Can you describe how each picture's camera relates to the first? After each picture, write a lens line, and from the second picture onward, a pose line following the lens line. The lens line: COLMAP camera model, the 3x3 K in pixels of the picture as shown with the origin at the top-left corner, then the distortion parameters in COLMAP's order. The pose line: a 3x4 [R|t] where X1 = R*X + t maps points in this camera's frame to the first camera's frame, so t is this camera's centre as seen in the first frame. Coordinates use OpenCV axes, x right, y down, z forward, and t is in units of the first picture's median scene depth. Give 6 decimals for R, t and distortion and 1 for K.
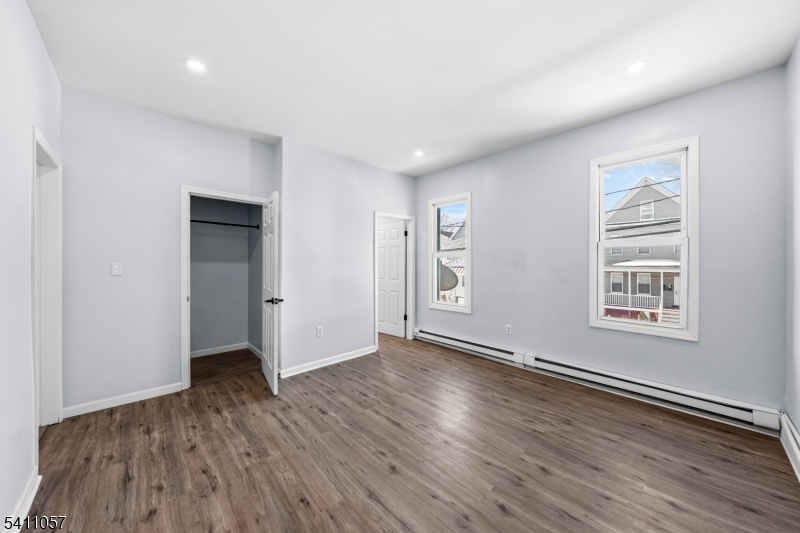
lens RADIAL K [[282.0, 0, 405.4], [0, 282.0, 263.9], [0, 0, 1]] dist [0.002046, 0.000048]
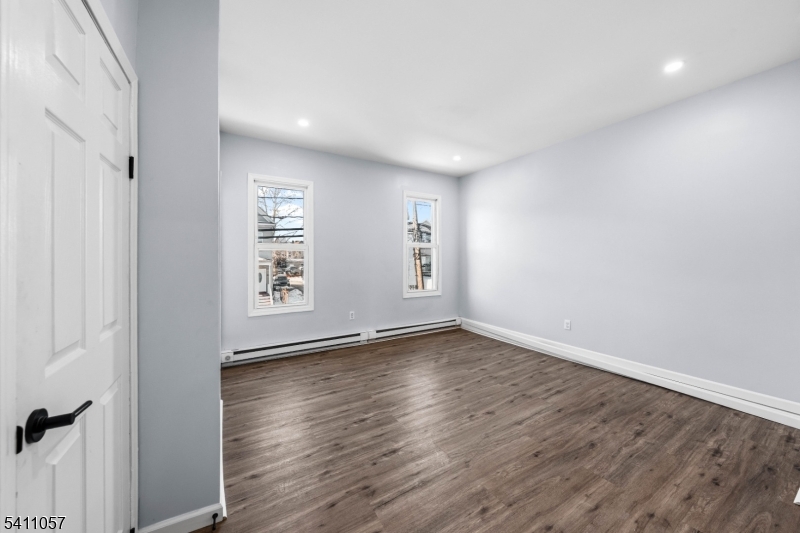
lens RADIAL K [[282.0, 0, 402.9], [0, 282.0, 262.0], [0, 0, 1]] dist [0.002046, 0.000048]
pose [[0.211370, -0.011934, 0.977333, -1.007005], [0.001134, 0.999928, 0.011965, 0.002245], [-0.977406, -0.001421, 0.211368, 0.797681]]
